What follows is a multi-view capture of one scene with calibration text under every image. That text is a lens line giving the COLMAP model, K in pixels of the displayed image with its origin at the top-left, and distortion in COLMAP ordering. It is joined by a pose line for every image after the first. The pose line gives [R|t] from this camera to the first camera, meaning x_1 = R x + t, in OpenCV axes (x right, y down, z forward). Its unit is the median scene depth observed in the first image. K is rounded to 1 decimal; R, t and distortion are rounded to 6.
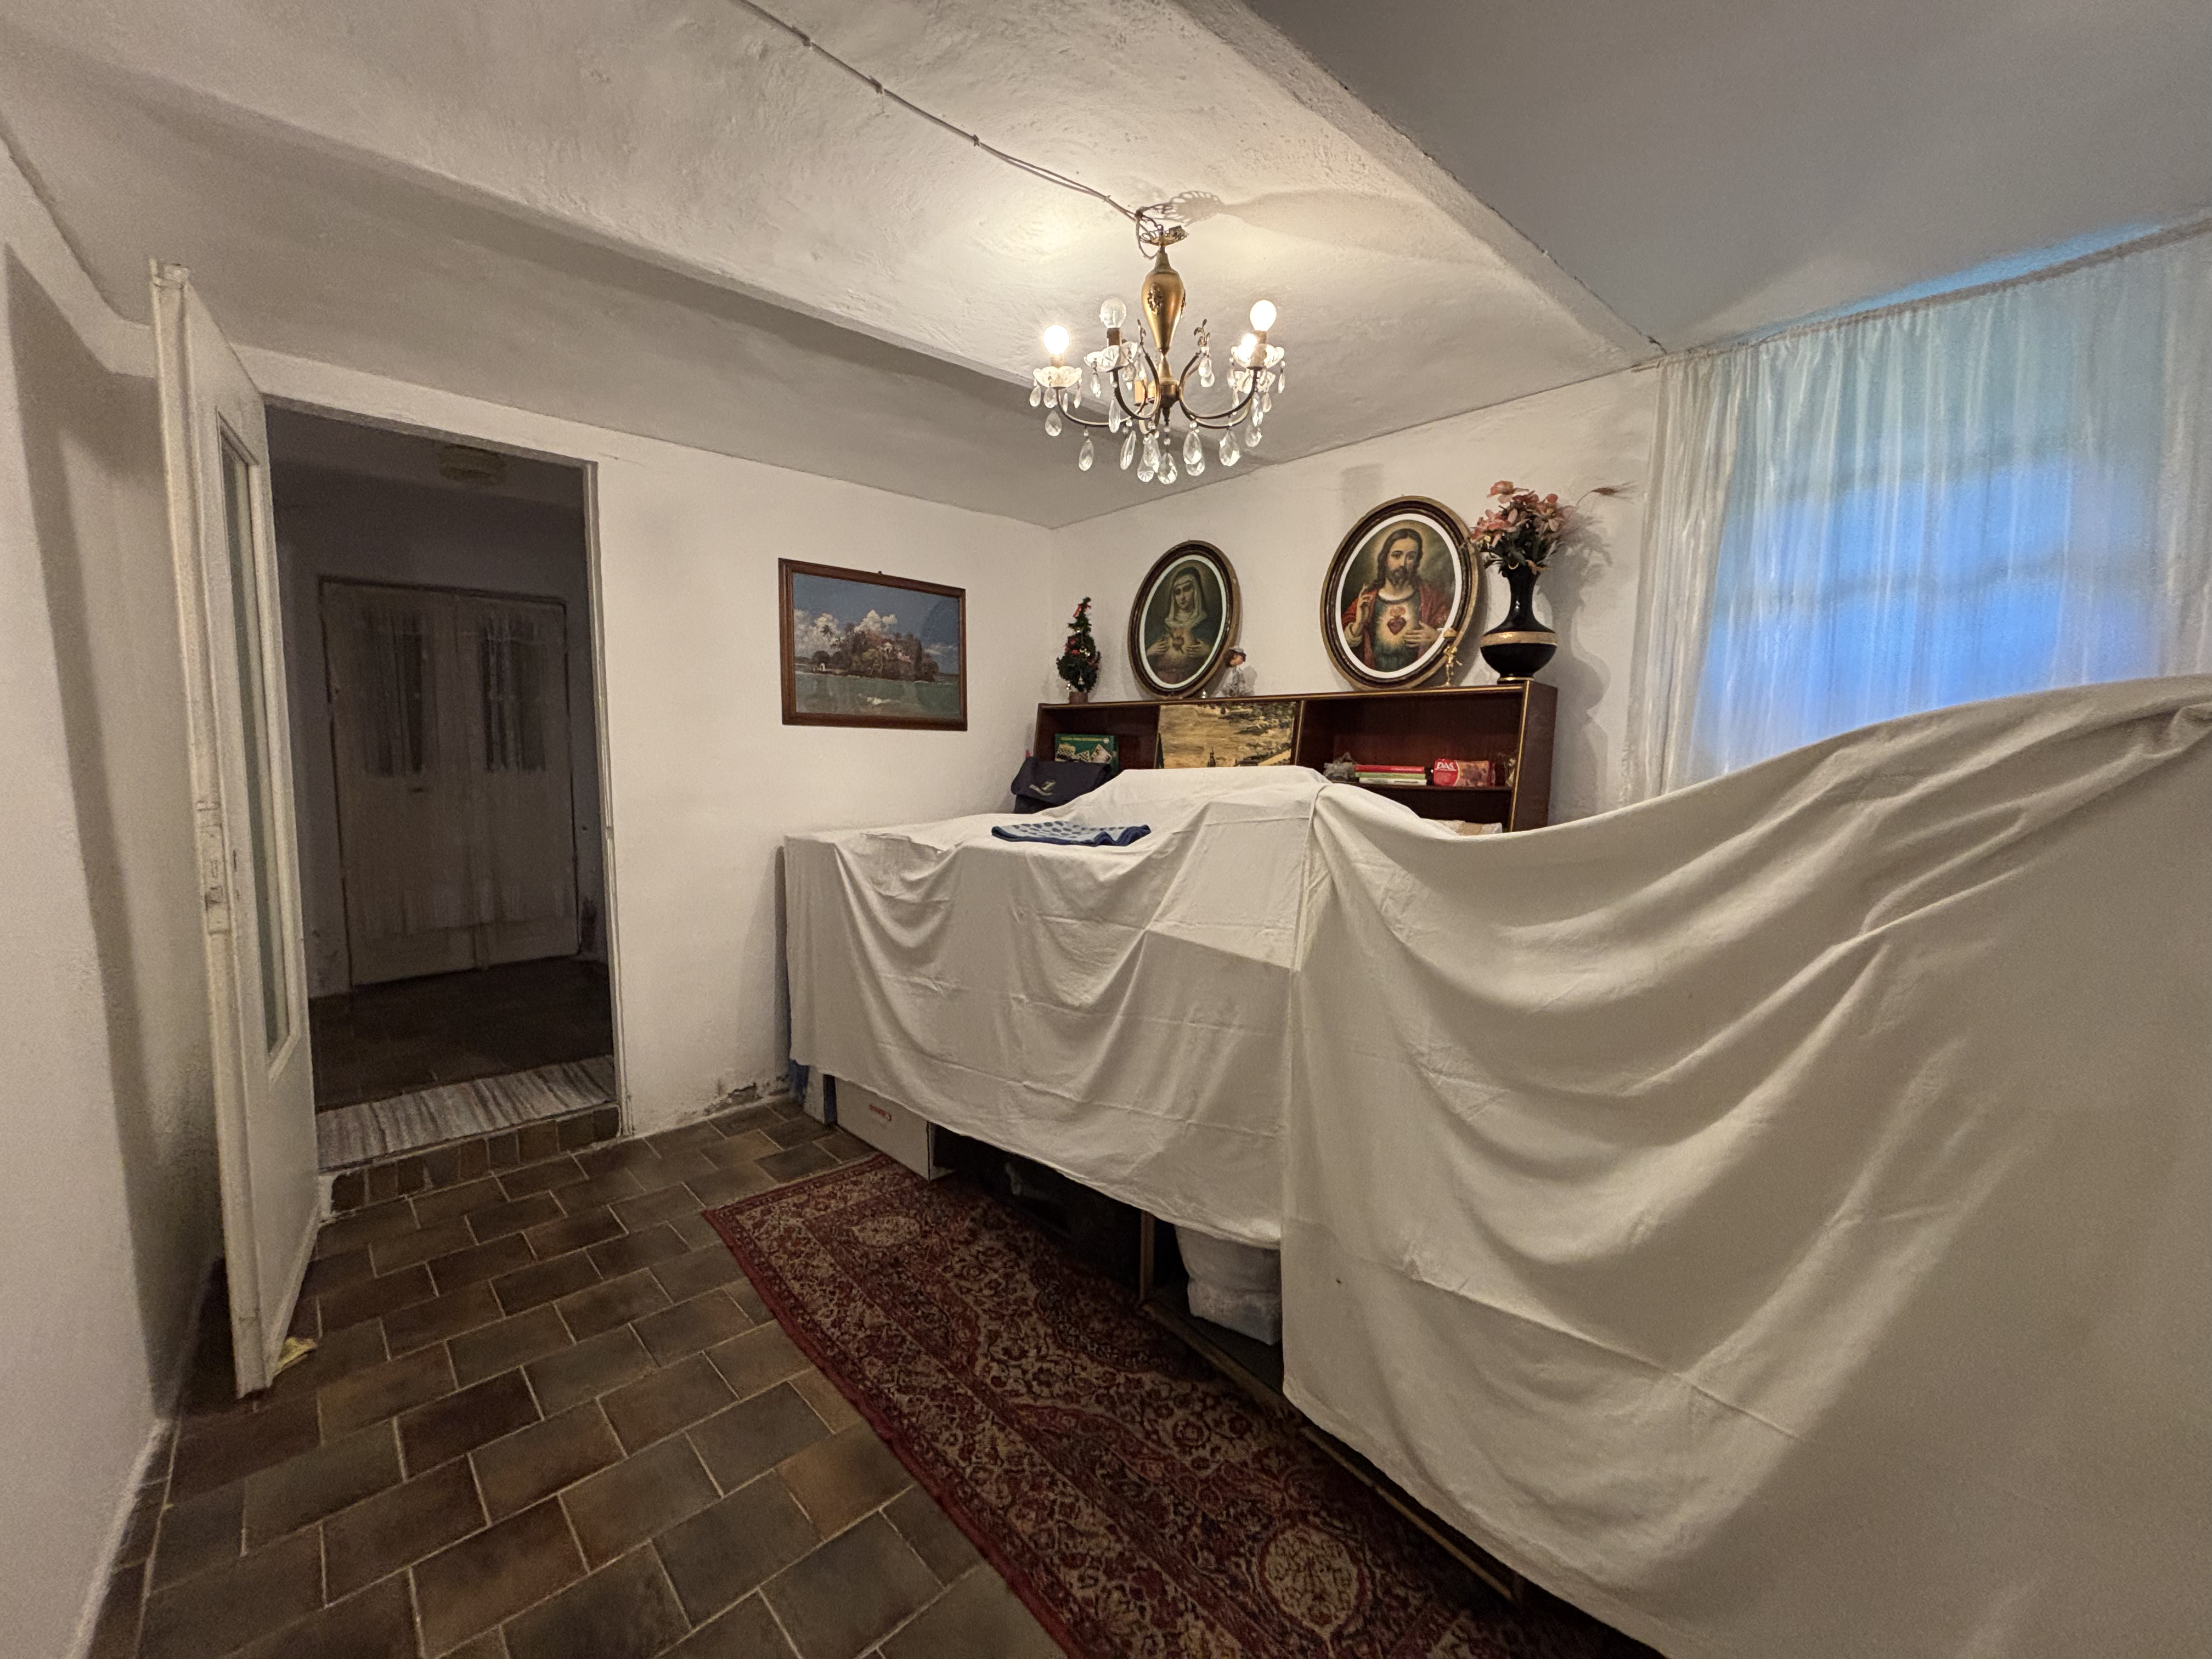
lens RADIAL K [[890.7, 0, 1105.2], [0, 890.7, 827.1], [0, 0, 1]] dist [-0.000251, -0.000201]
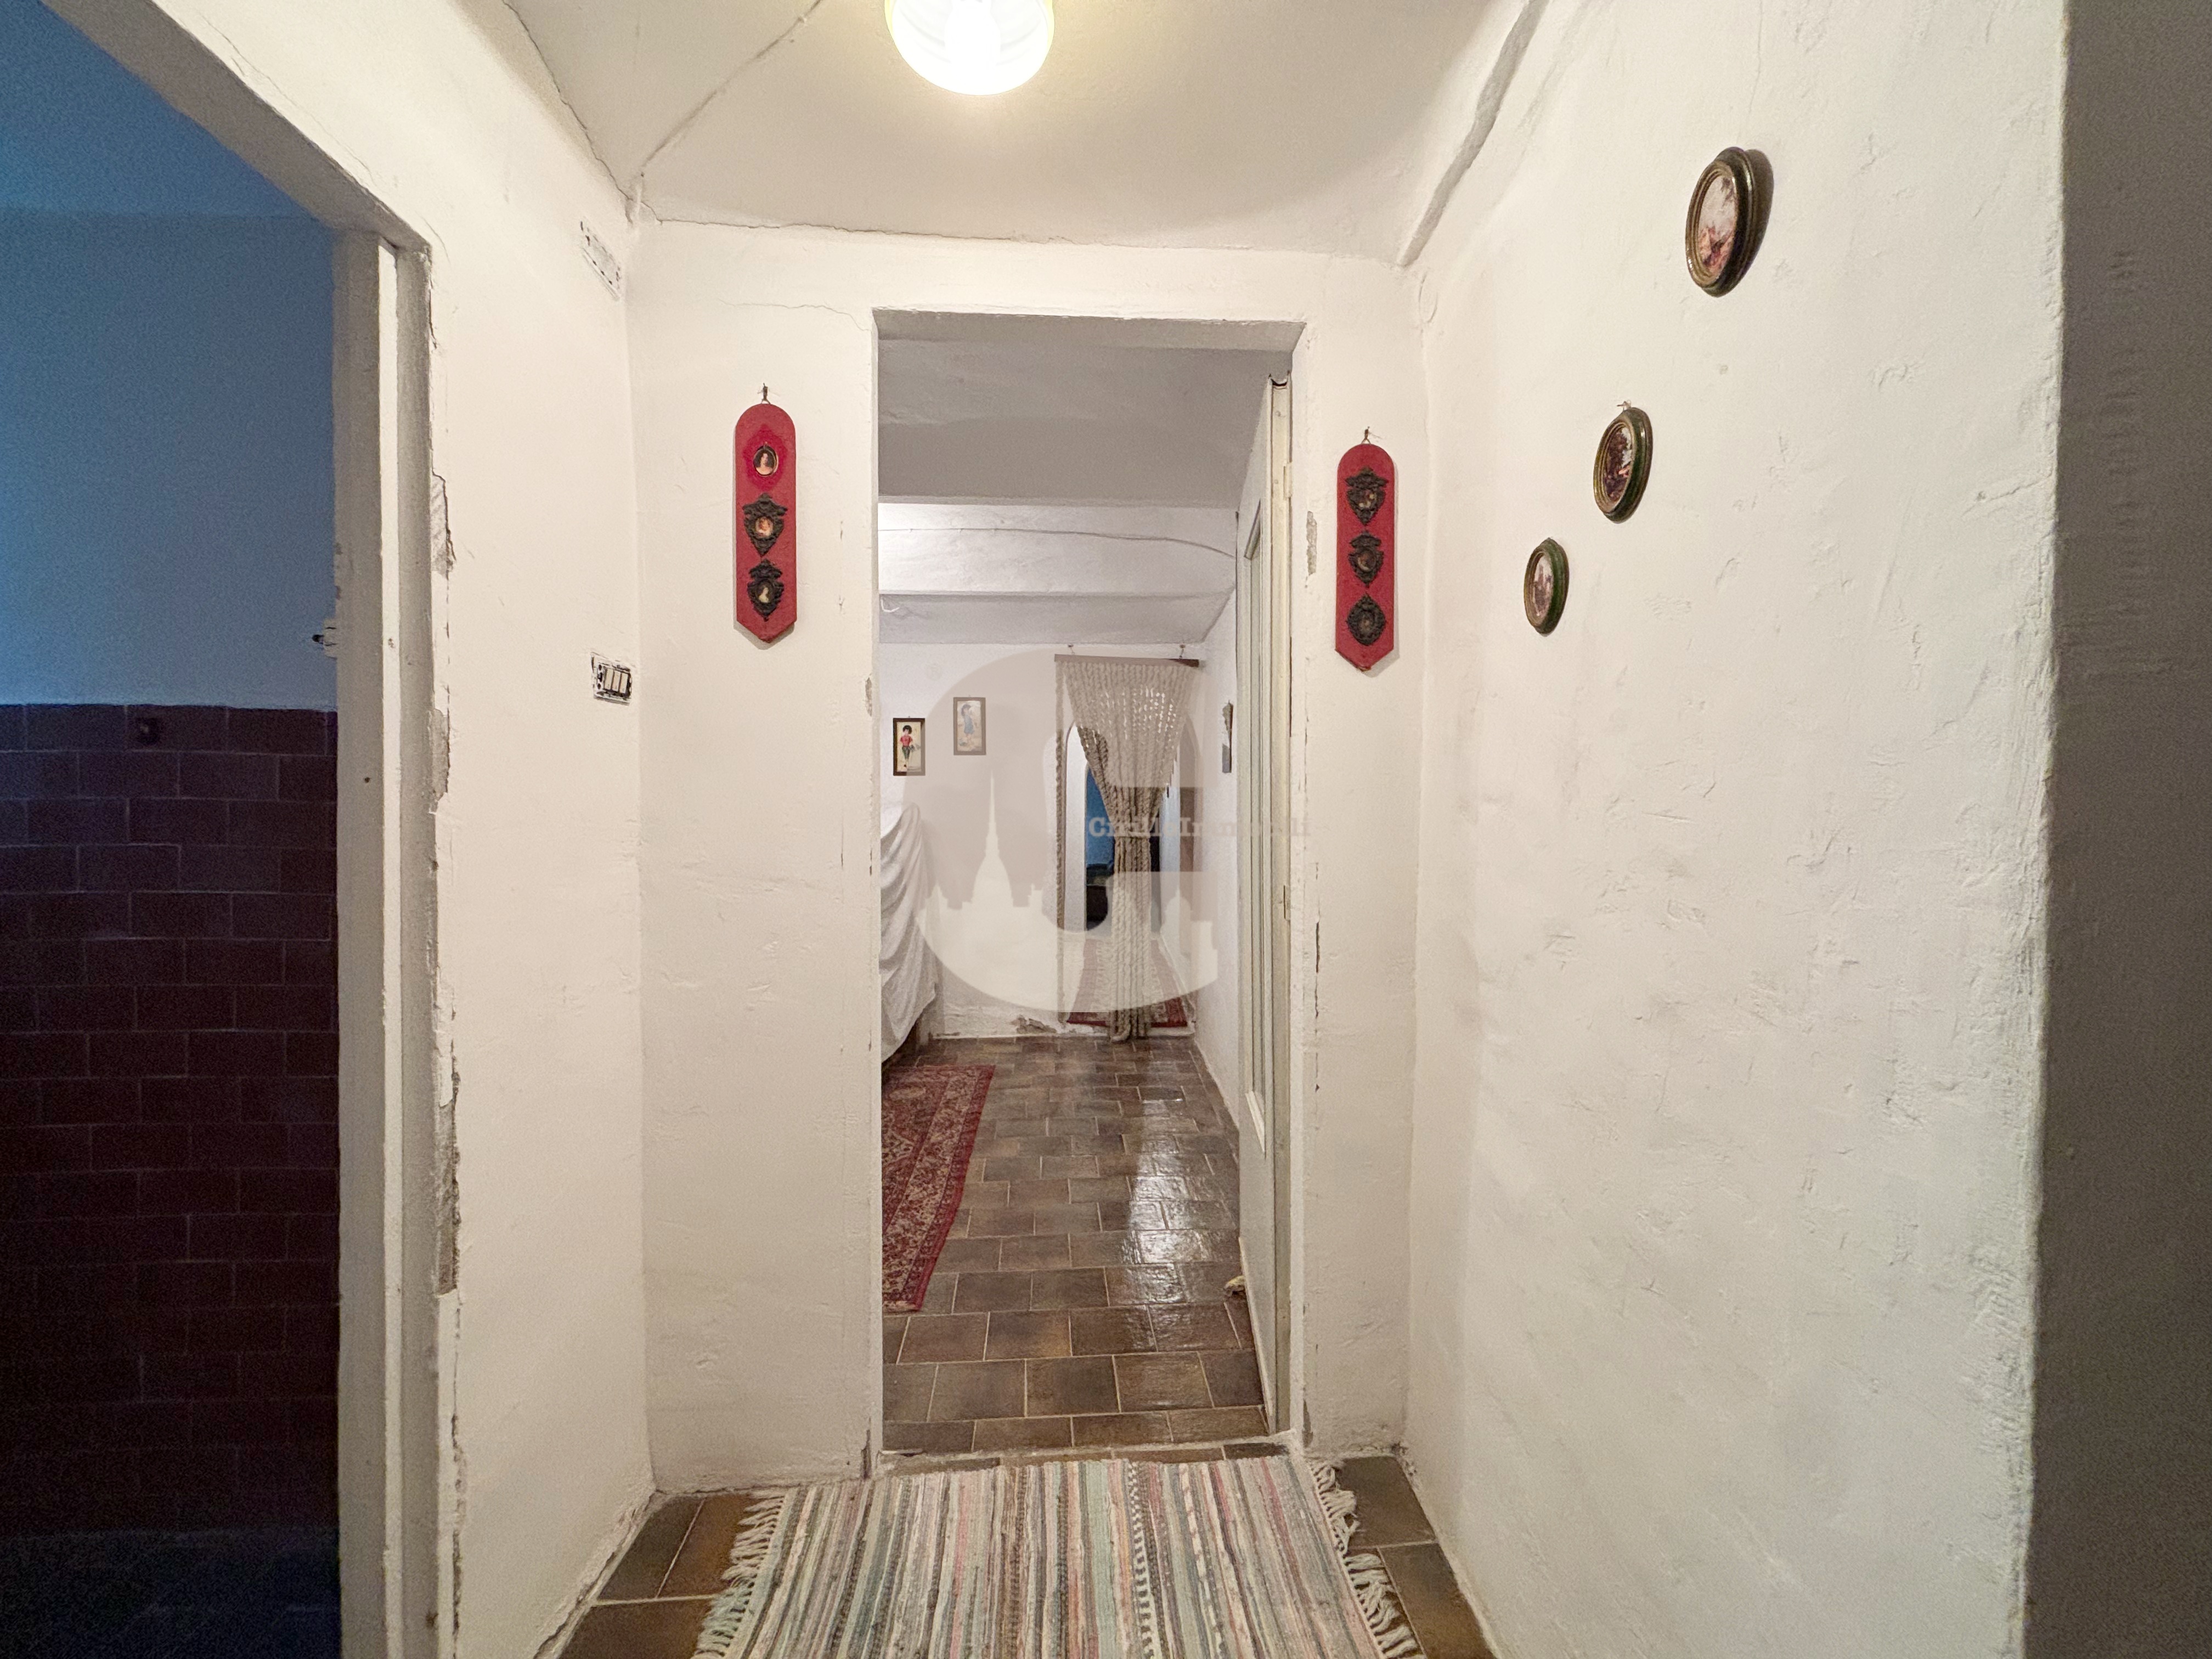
lens RADIAL K [[890.7, 0, 1105.9], [0, 890.7, 826.4], [0, 0, 1]] dist [-0.000251, -0.000201]
pose [[-0.775029, -0.015791, 0.631728, -1.681388], [0.051460, 0.994790, 0.088000, -0.212903], [-0.629827, 0.100711, -0.770179, 2.185541]]
